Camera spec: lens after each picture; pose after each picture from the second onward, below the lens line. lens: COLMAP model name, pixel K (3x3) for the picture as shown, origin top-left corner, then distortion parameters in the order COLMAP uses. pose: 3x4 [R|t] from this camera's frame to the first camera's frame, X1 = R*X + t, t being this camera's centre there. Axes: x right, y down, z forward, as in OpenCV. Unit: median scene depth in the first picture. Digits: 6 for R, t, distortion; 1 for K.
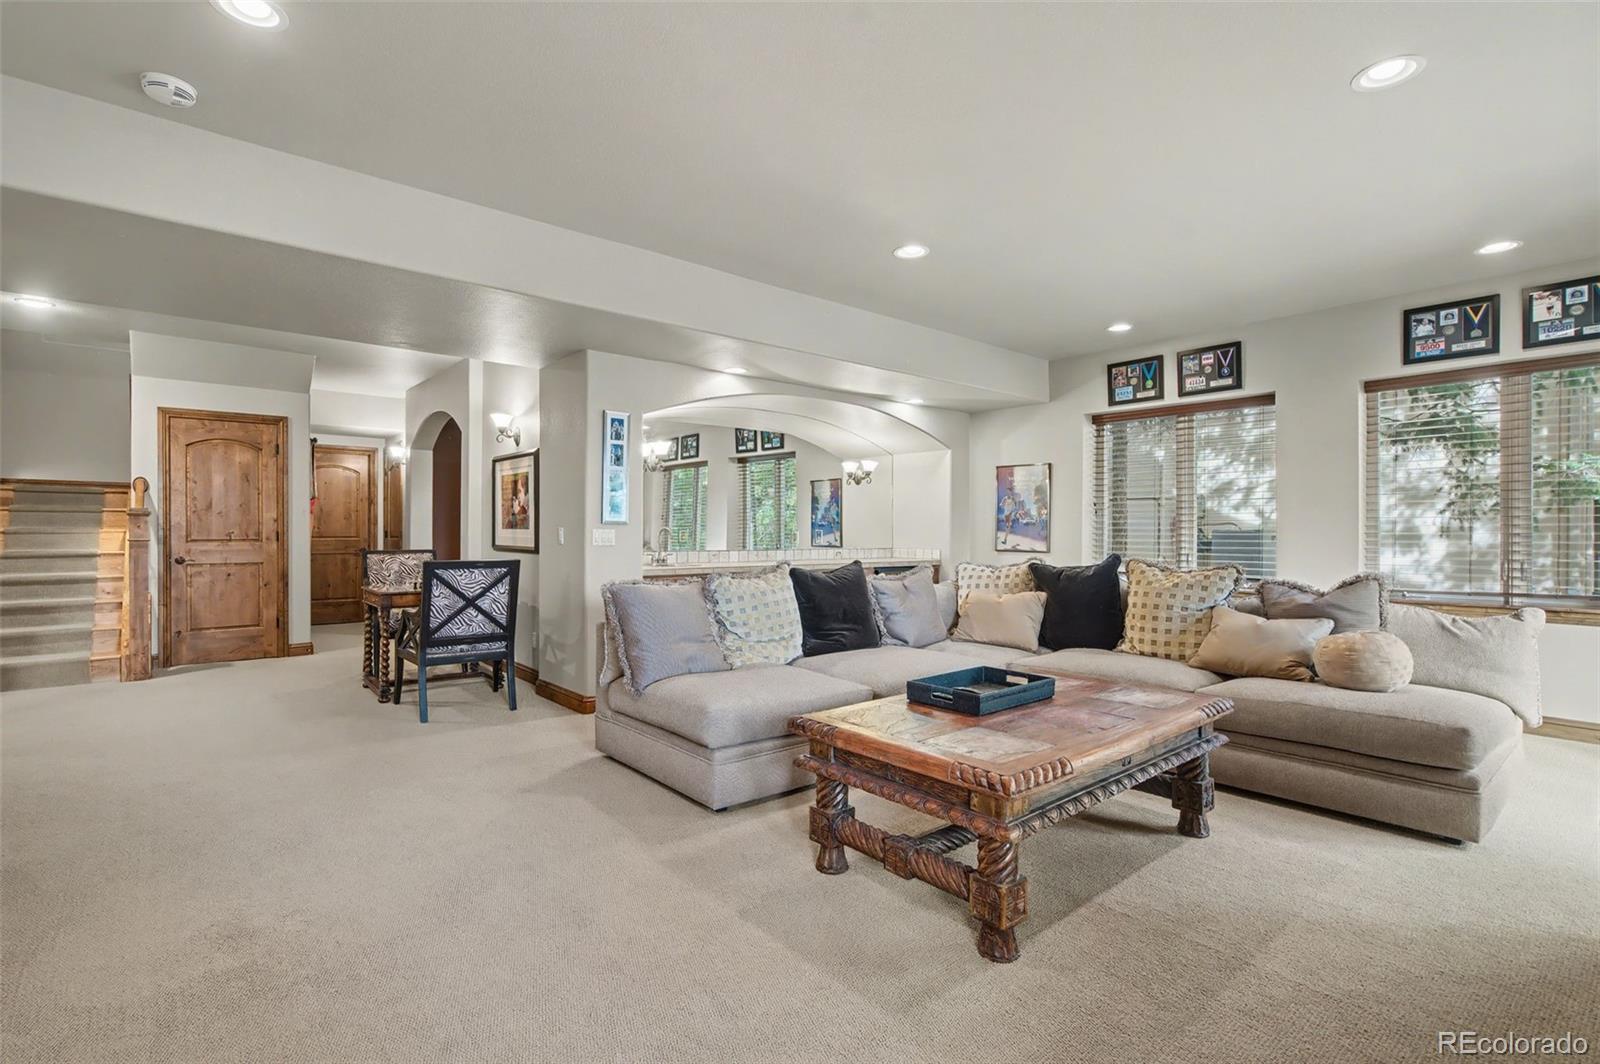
lens RADIAL K [[772.4, 0, 788.6], [0, 772.4, 526.8], [0, 0, 1]] dist [-0.005148, 0.001762]
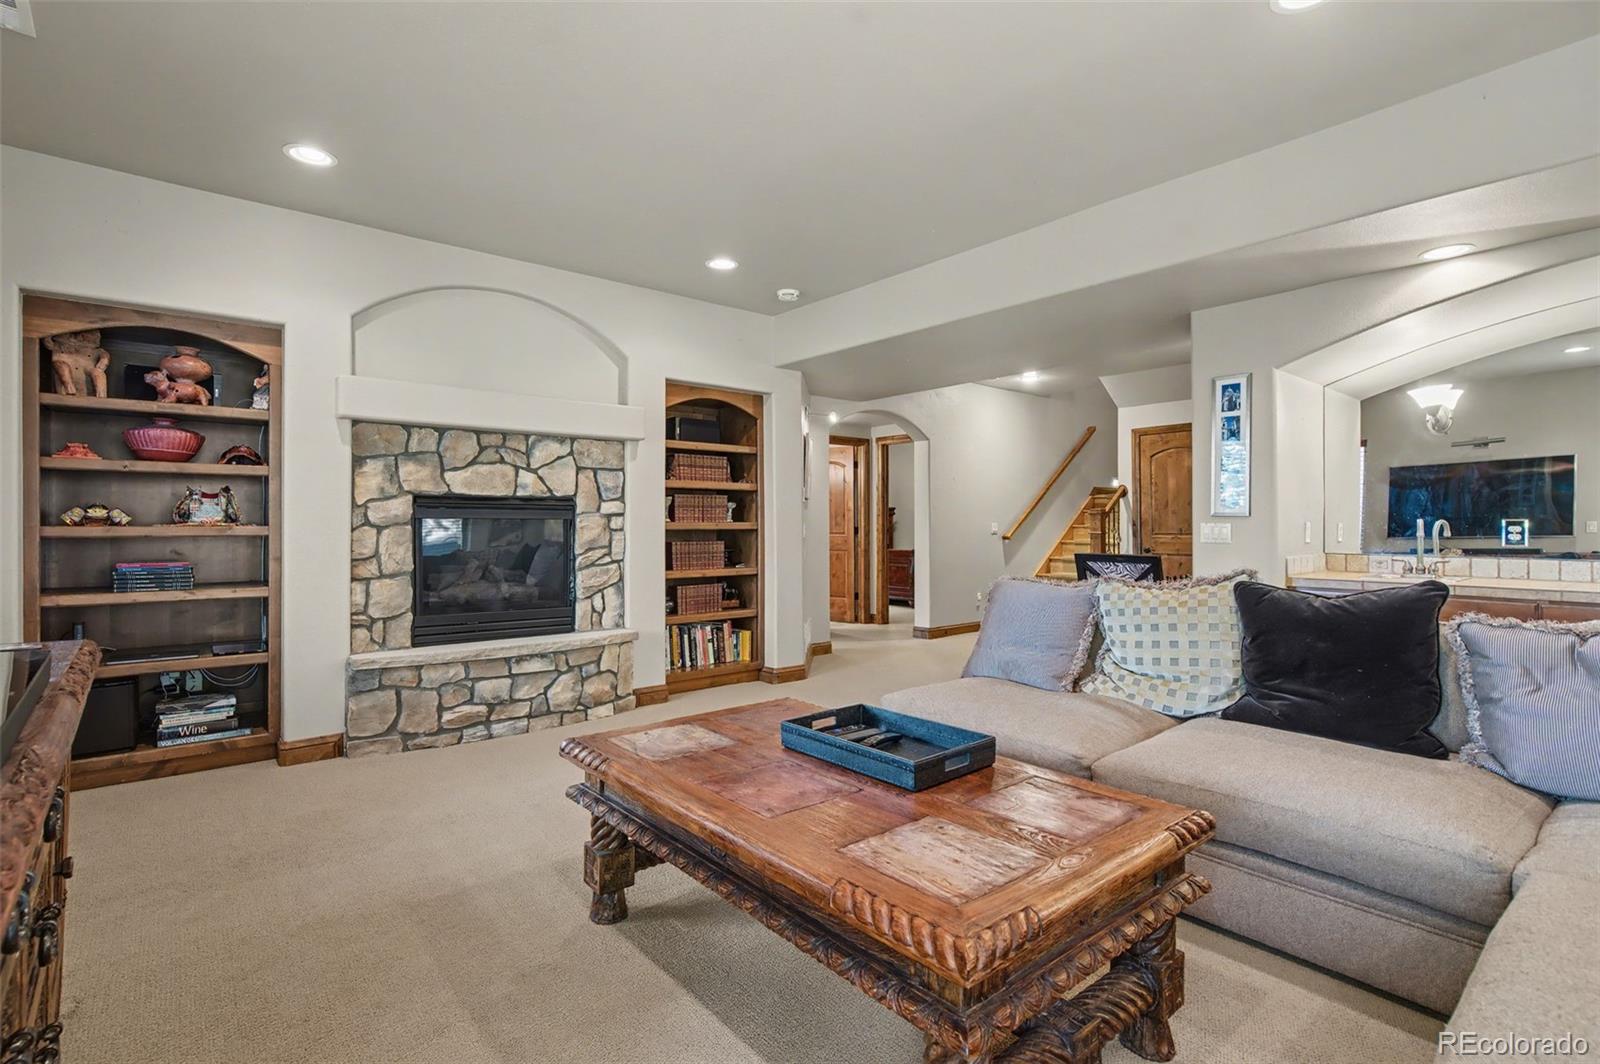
lens RADIAL K [[772.4, 0, 788.3], [0, 772.4, 526.9], [0, 0, 1]] dist [-0.005148, 0.001762]
pose [[-0.022960, -0.001248, -0.999736, 0.580735], [0.006430, 0.999978, -0.001396, 0.005755], [0.999716, -0.006460, -0.022952, 0.551777]]
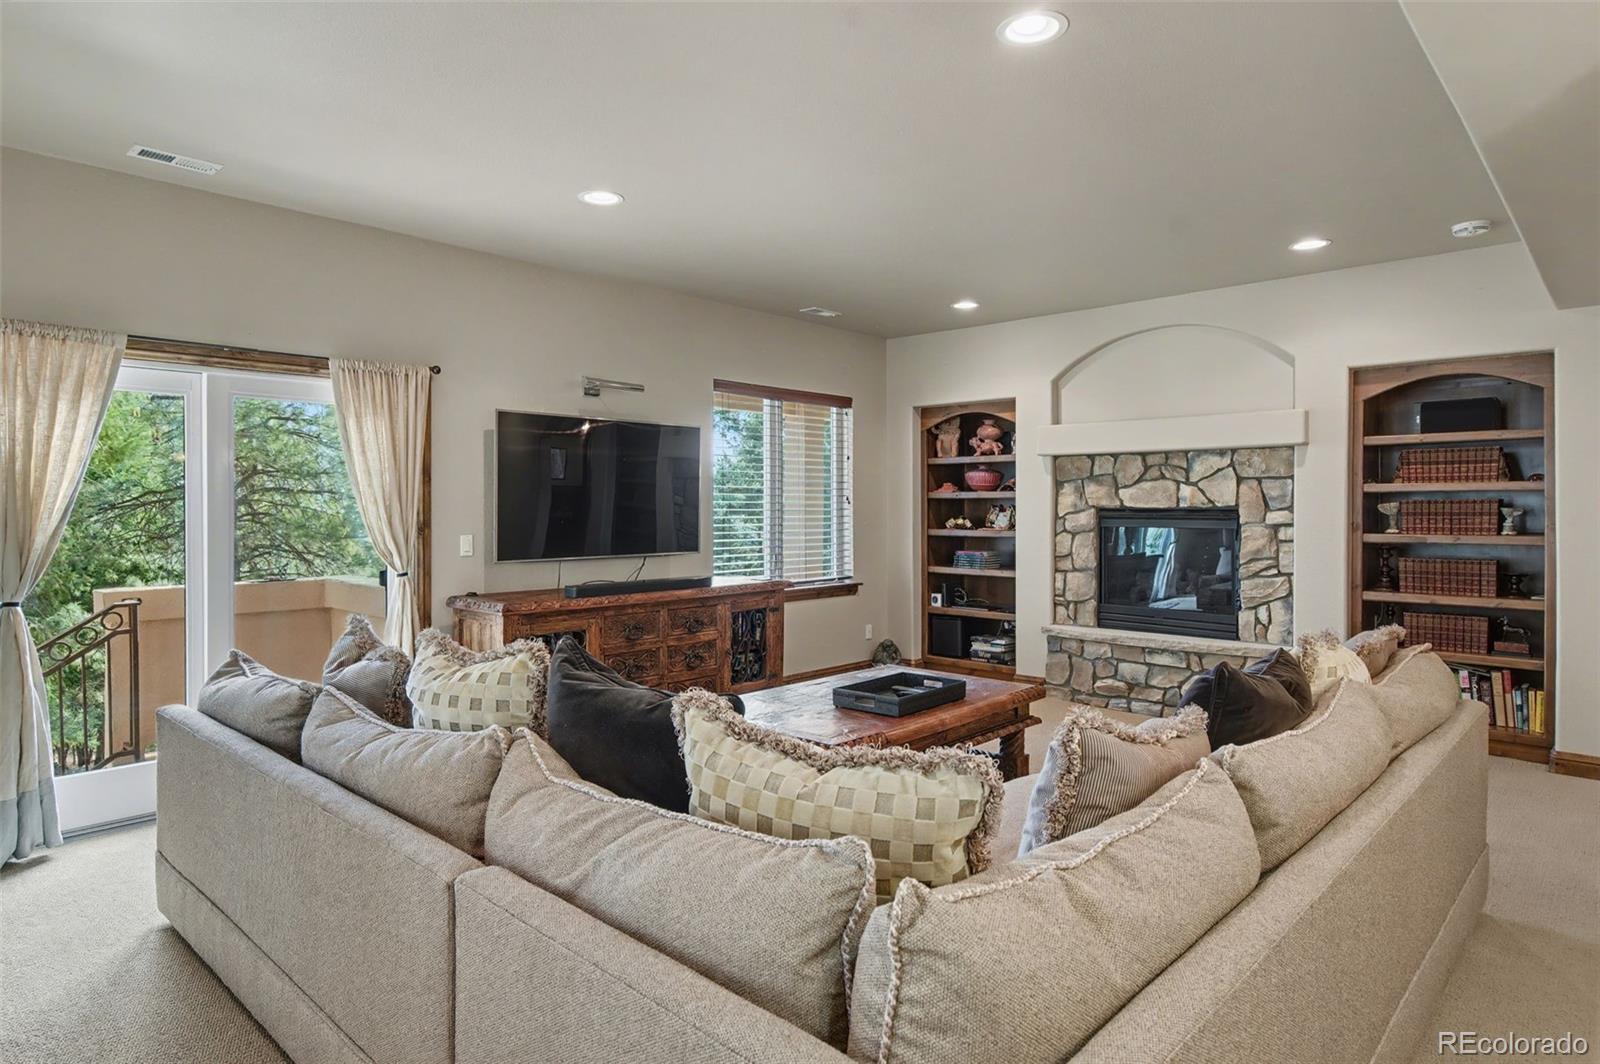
lens RADIAL K [[923.3, 0, 799.0], [0, 923.3, 523.4], [0, 0, 1]] dist [0.030038, 0.001268]
pose [[-0.993914, 0.001894, -0.110140, 0.344103], [0.000338, 0.999900, 0.014147, -0.025719], [0.110156, 0.014024, -0.993815, 1.255240]]
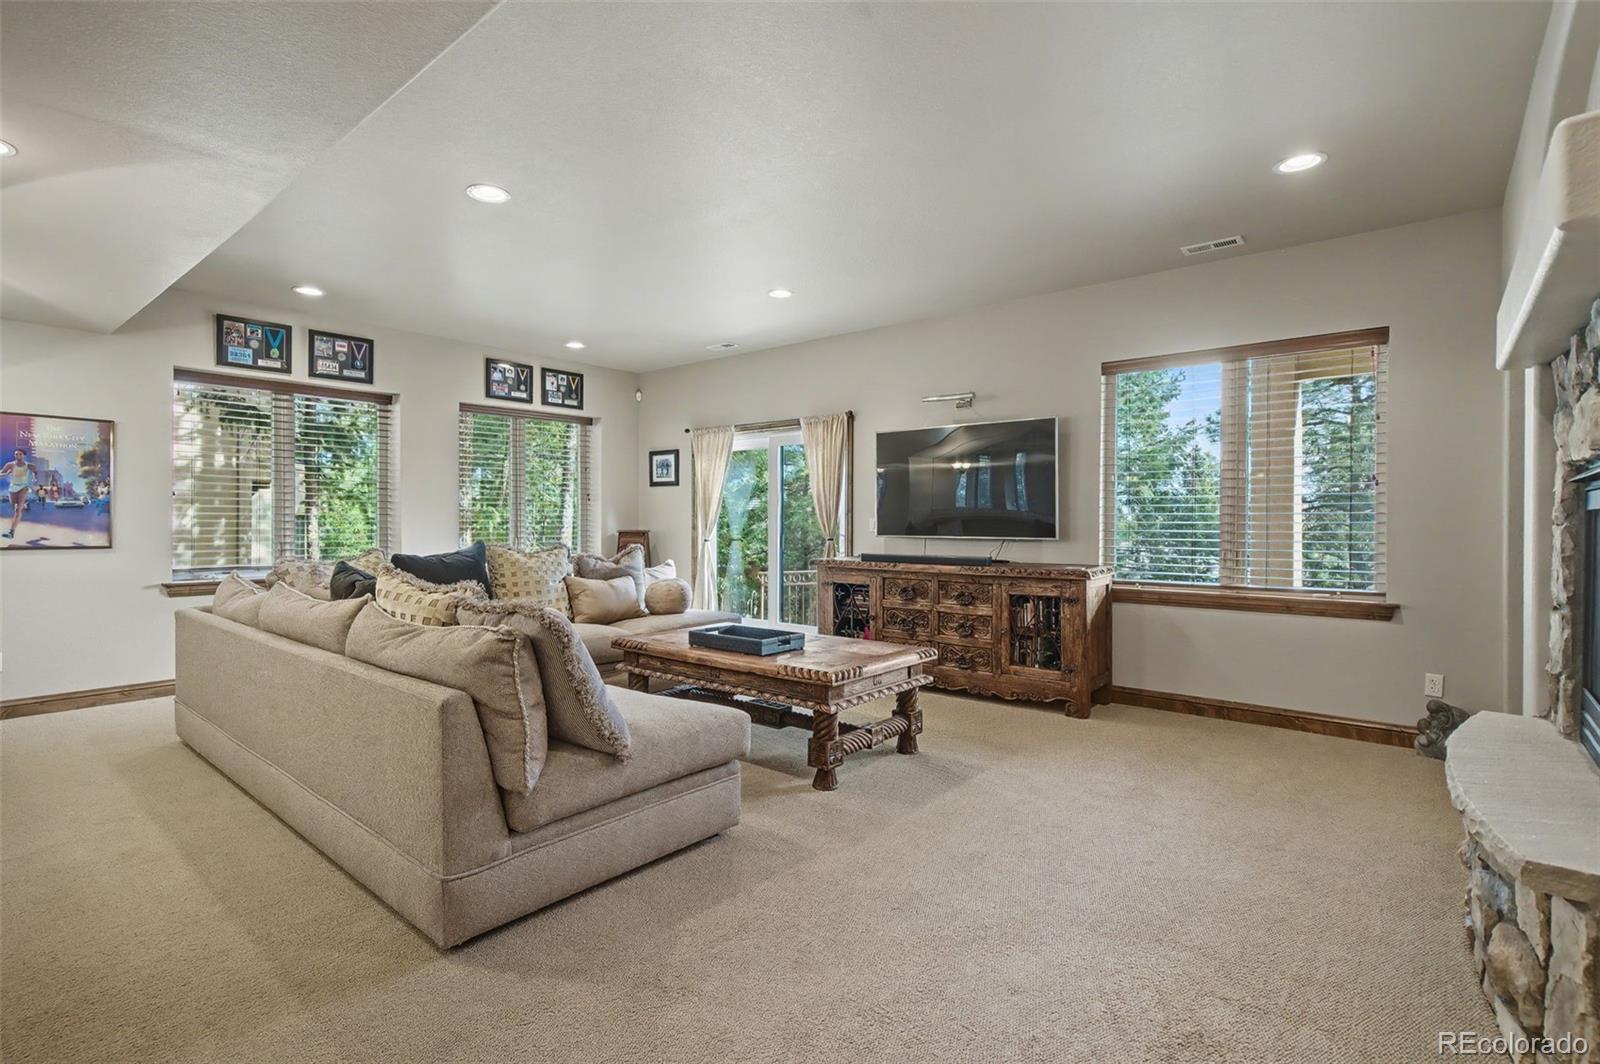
lens RADIAL K [[736.8, 0, 804.1], [0, 736.8, 533.9], [0, 0, 1]] dist [-0.000010, -0.000035]
pose [[-0.182505, -0.017964, 0.983041, -0.521144], [-0.006257, 0.999834, 0.017109, 0.006151], [-0.983185, -0.003028, -0.182587, 0.591275]]
